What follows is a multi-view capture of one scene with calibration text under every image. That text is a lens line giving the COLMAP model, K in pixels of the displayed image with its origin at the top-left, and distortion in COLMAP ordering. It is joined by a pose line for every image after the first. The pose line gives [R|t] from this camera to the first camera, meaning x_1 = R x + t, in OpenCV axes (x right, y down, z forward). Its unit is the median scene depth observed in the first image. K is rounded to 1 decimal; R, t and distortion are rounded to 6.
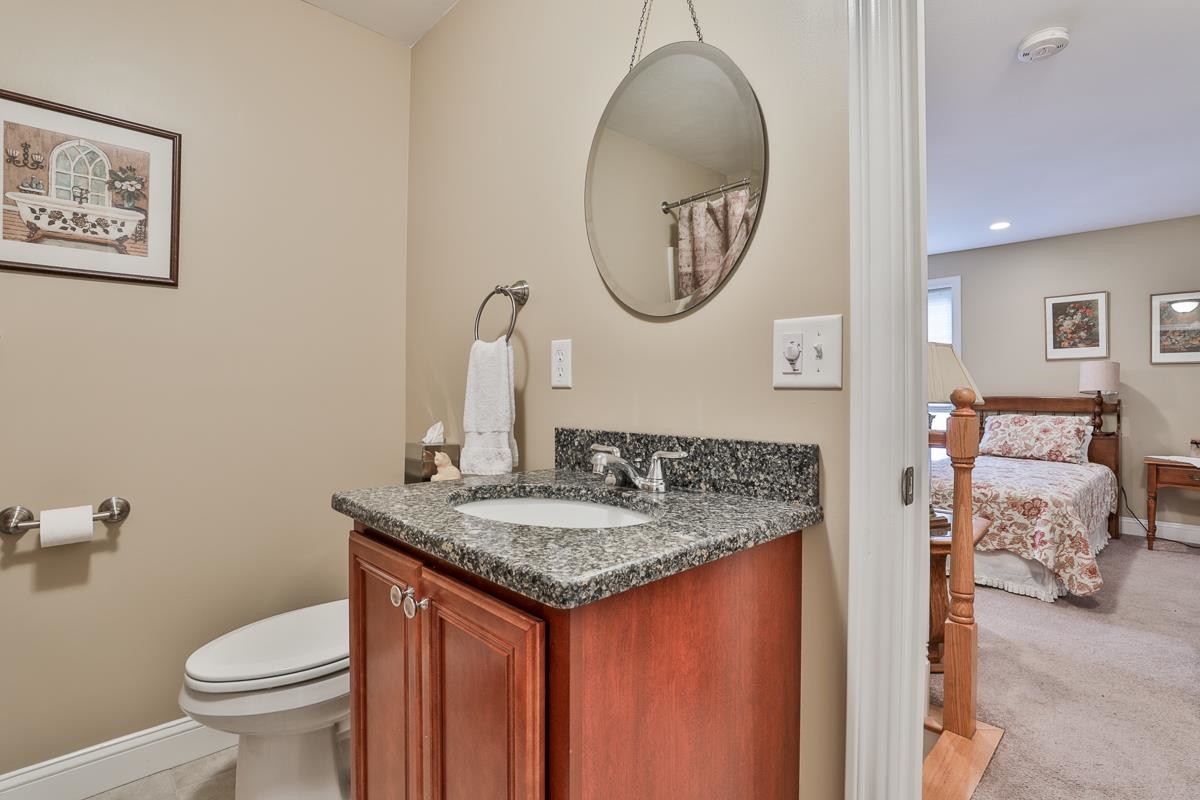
lens RADIAL K [[574.8, 0, 604.4], [0, 574.8, 386.3], [0, 0, 1]] dist [-0.037636, 0.006000]
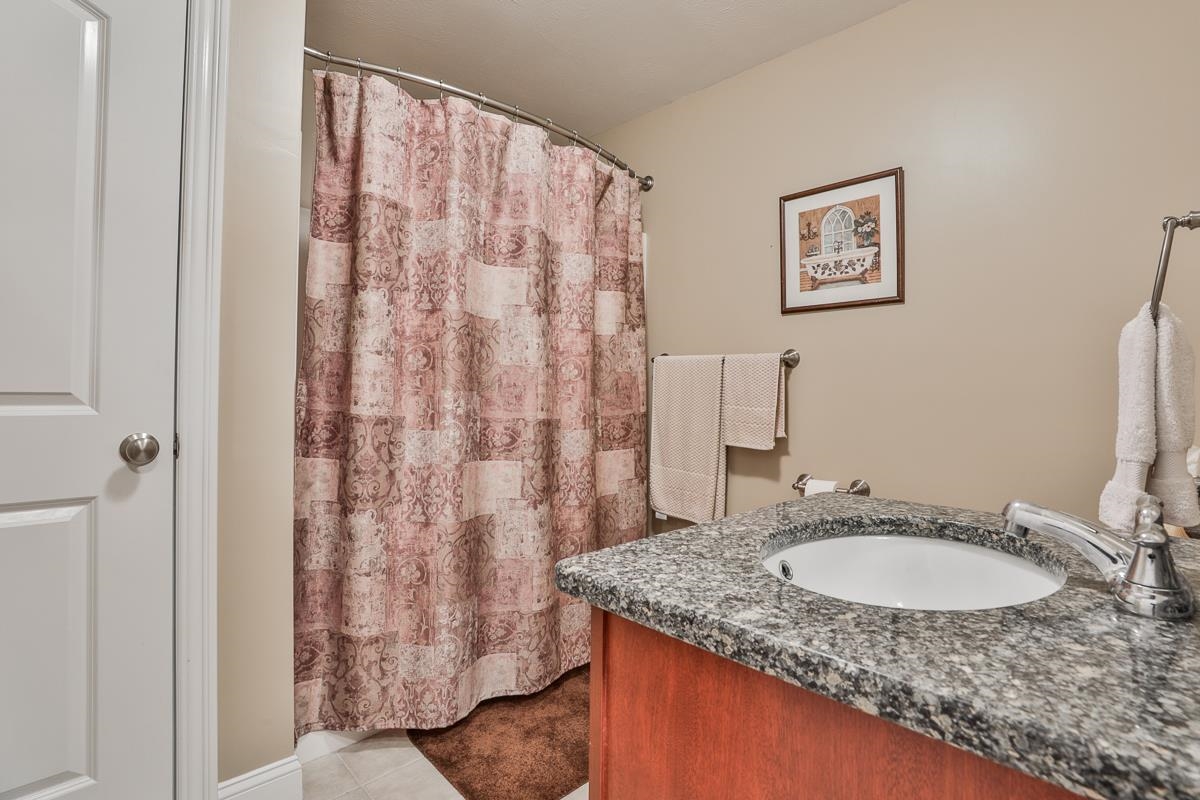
lens RADIAL K [[574.8, 0, 604.4], [0, 574.8, 386.3], [0, 0, 1]] dist [-0.037636, 0.006000]
pose [[-0.002309, -0.013918, -0.999900, 0.840116], [0.000556, 0.999903, -0.013919, 0.016333], [0.999997, -0.000588, -0.002301, 0.894534]]
